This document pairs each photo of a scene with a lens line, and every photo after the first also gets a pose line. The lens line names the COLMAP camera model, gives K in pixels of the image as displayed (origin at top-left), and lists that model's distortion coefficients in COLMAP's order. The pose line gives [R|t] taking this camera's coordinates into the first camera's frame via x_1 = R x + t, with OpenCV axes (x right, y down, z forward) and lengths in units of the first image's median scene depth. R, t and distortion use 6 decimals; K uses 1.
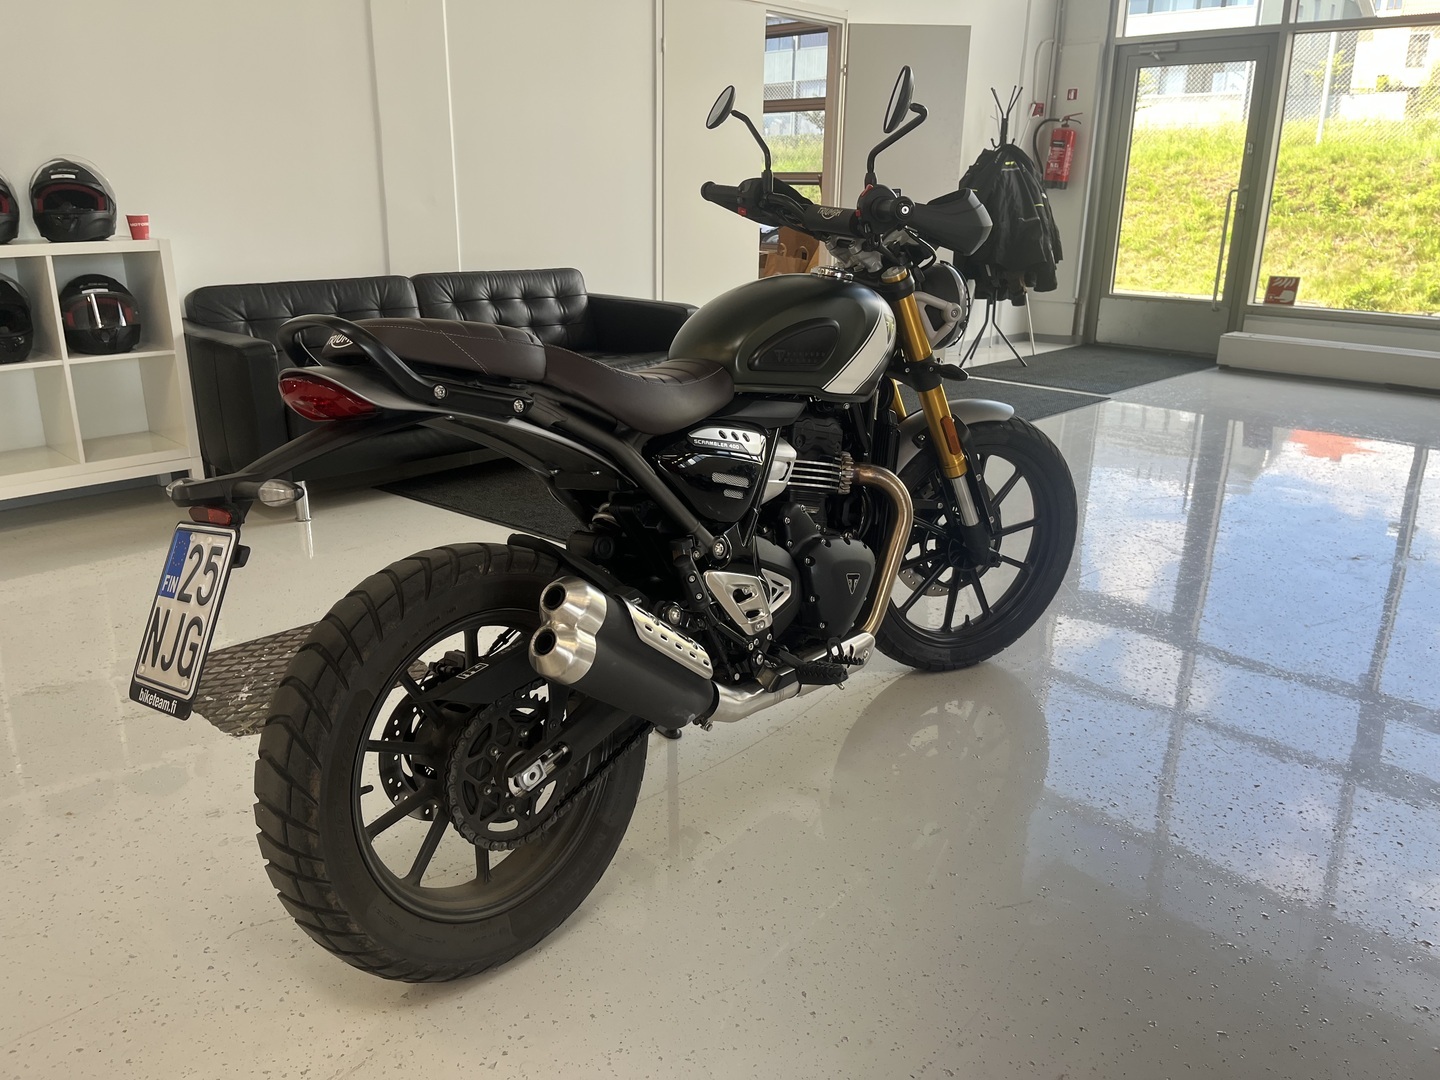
lens RADIAL K [[1069.5, 0, 720.0], [0, 1069.5, 540.0], [0, 0, 1]] dist [0.063406, -0.091740]
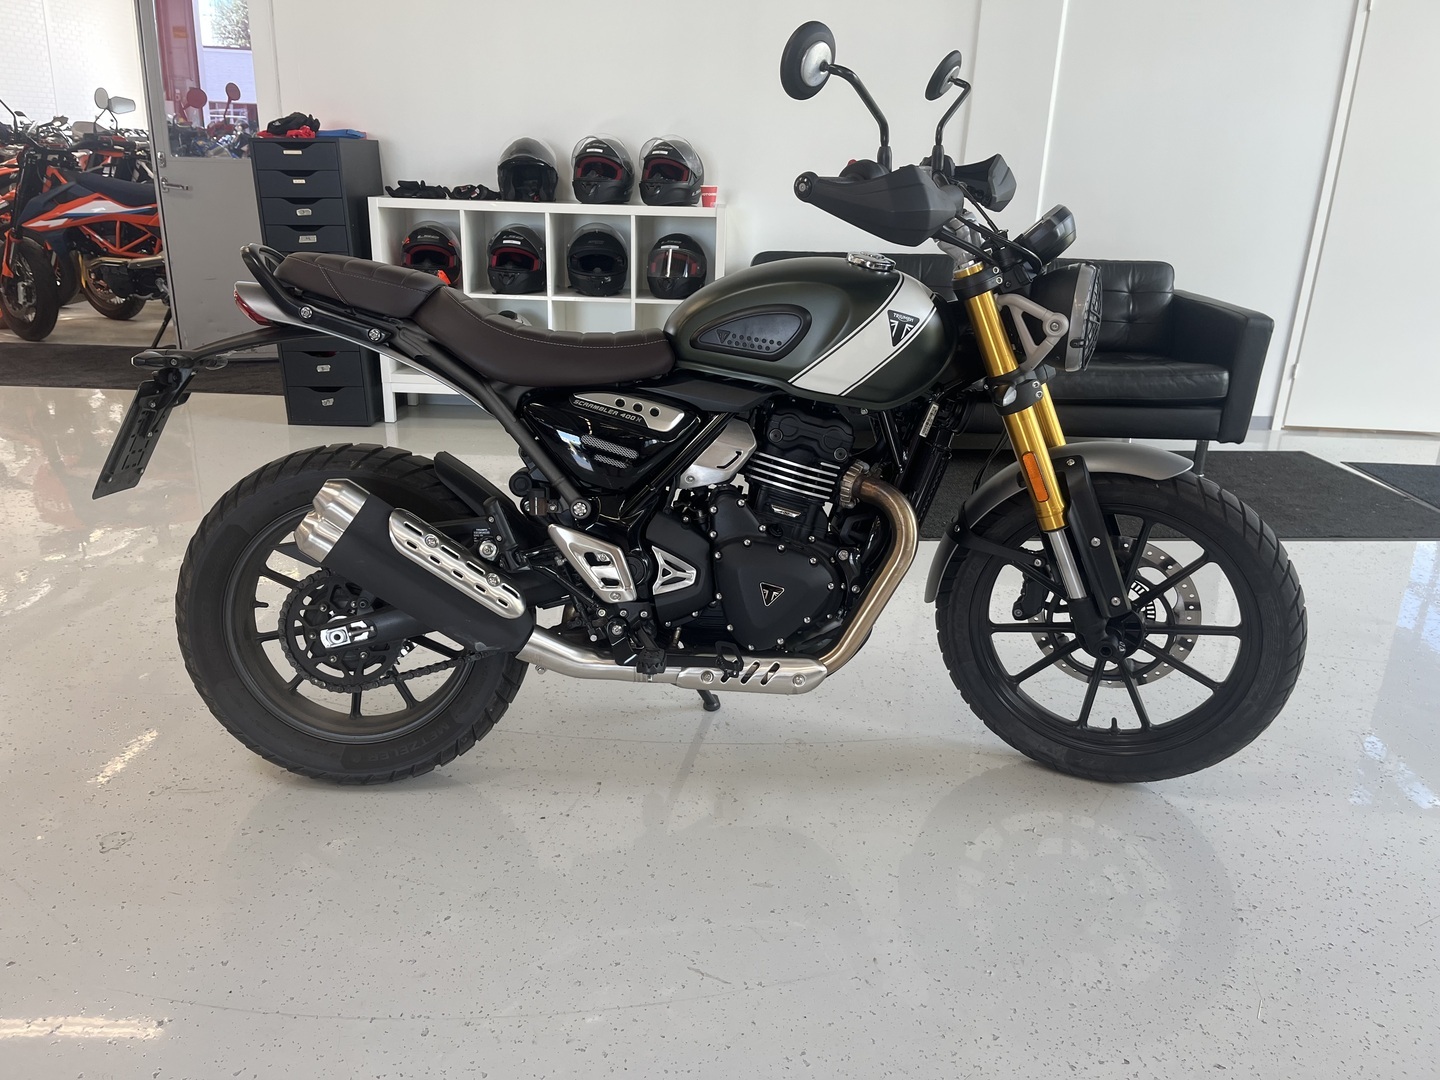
lens RADIAL K [[1097.5, 0, 723.7], [0, 1097.5, 531.4], [0, 0, 1]] dist [0.068138, -0.086009]
pose [[0.708311, 0.239338, -0.664088, 0.545189], [-0.241655, 0.966138, 0.090449, -0.067777], [0.663248, 0.096414, 0.742163, 0.206805]]
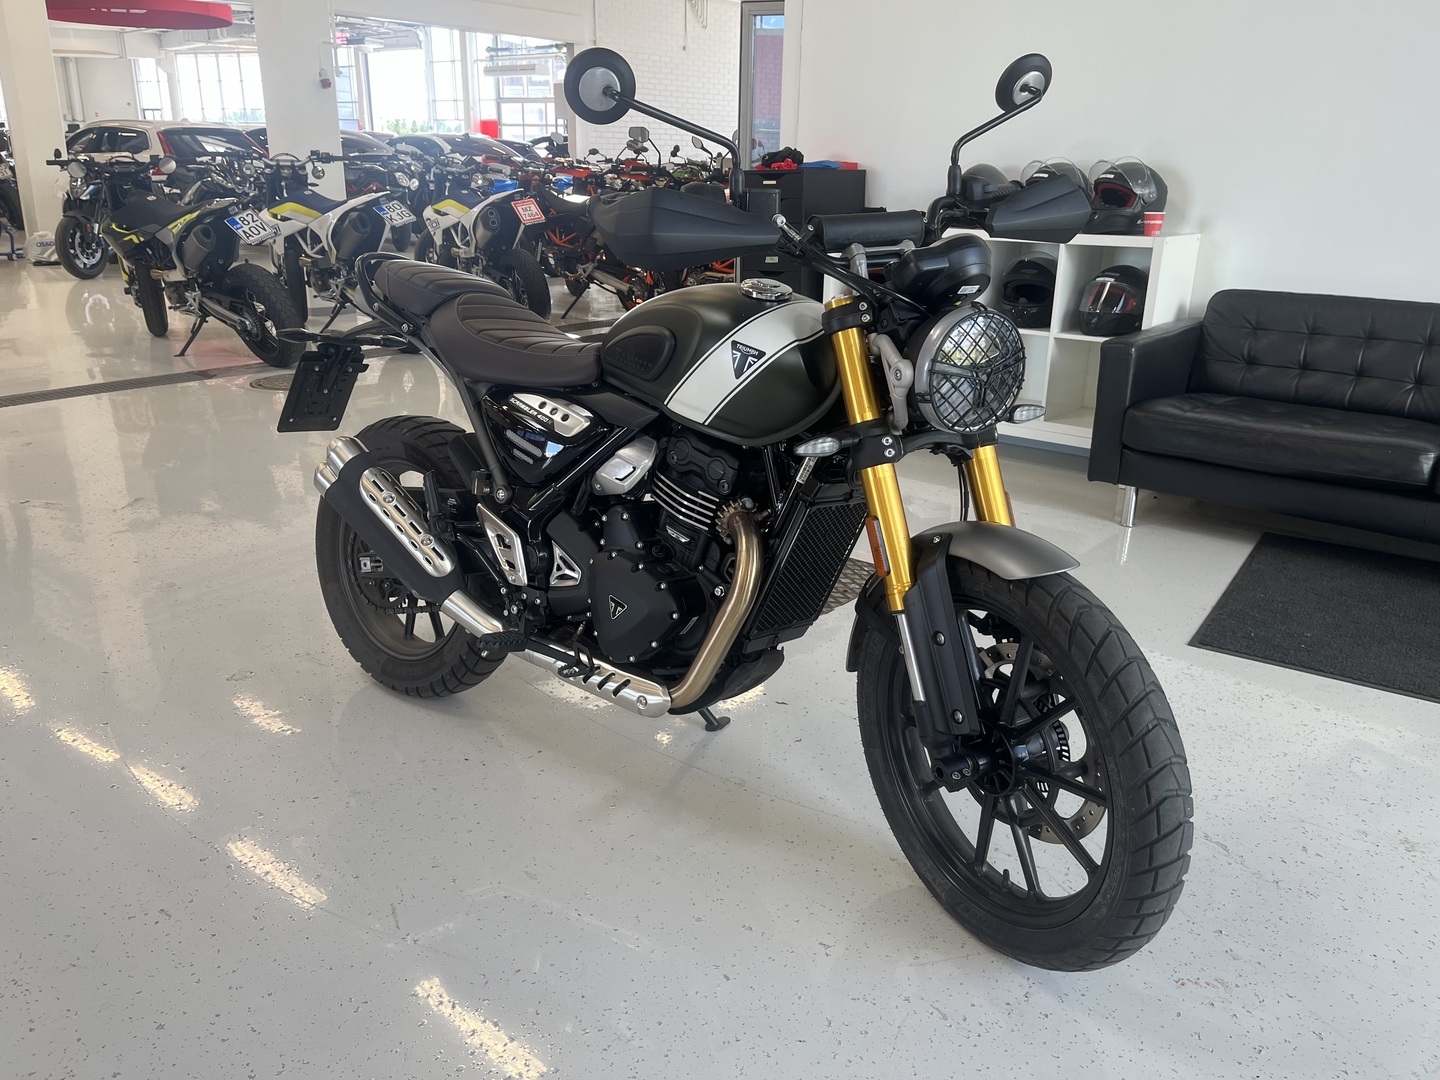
lens RADIAL K [[1069.5, 0, 720.0], [0, 1069.5, 540.0], [0, 0, 1]] dist [0.063406, -0.091740]
pose [[0.123063, 0.321434, -0.938901, 0.761925], [-0.328031, 0.906089, 0.267205, -0.225192], [0.936617, 0.275105, 0.216947, 0.664951]]
